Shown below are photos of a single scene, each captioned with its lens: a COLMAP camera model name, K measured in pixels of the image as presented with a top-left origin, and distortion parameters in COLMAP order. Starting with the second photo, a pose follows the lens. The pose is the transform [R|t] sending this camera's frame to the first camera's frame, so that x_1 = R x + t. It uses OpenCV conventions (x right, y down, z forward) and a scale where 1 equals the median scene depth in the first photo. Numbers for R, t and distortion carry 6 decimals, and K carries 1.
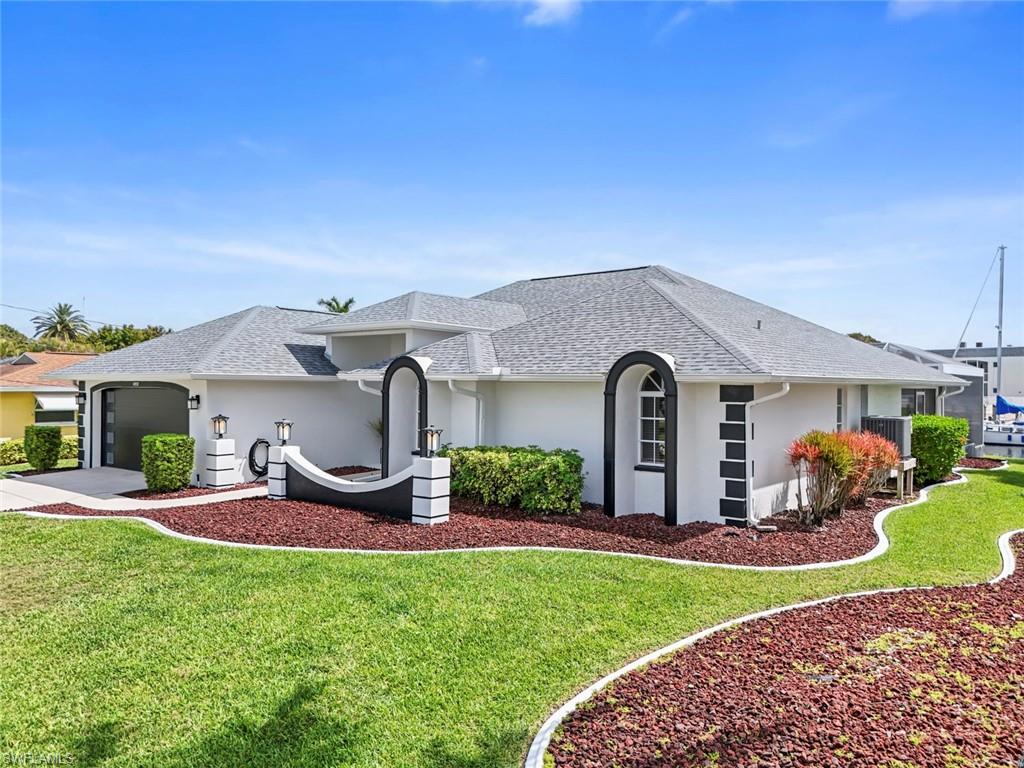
lens RADIAL K [[765.1, 0, 512.0], [0, 765.1, 384.0], [0, 0, 1]] dist [0.002750, -0.004288]
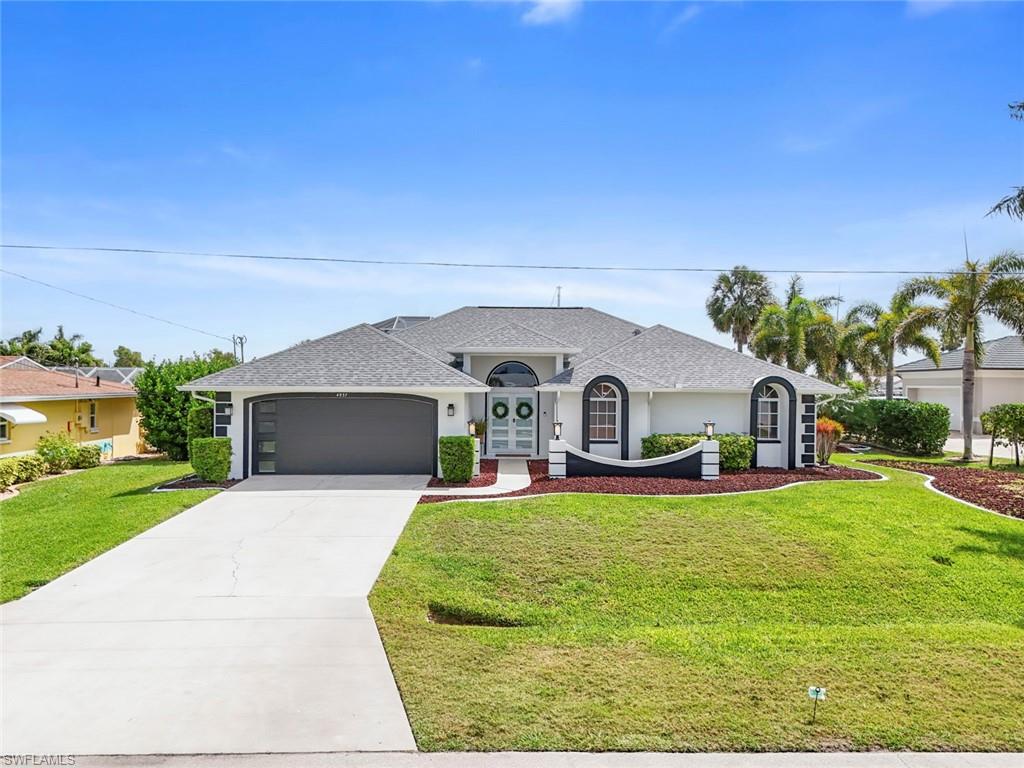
lens RADIAL K [[765.1, 0, 512.0], [0, 765.1, 384.0], [0, 0, 1]] dist [0.002750, -0.004288]
pose [[0.764391, 0.002088, 0.644750, -1.362290], [-0.003546, 0.999993, 0.000965, -0.023662], [-0.644744, -0.003024, 0.764393, -0.004154]]
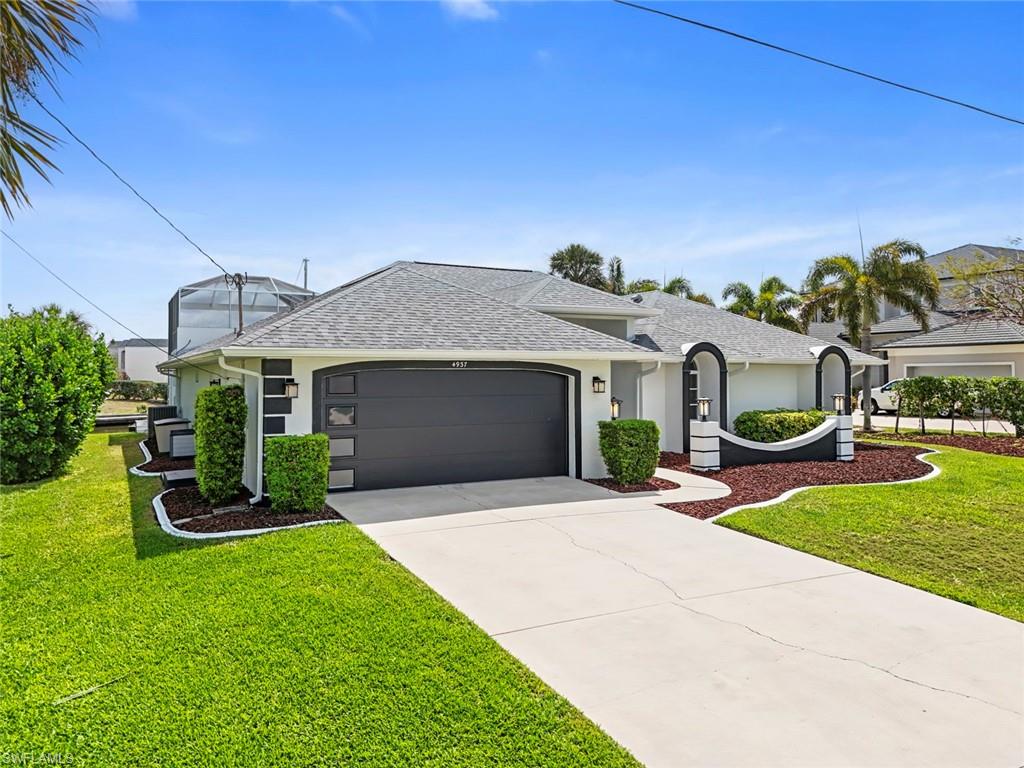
lens RADIAL K [[765.1, 0, 512.0], [0, 765.1, 384.0], [0, 0, 1]] dist [0.002750, -0.004288]
pose [[0.401761, -0.012987, 0.915652, -1.531608], [0.003814, 0.999914, 0.012509, 0.013648], [-0.915736, -0.001533, 0.401777, 0.885017]]
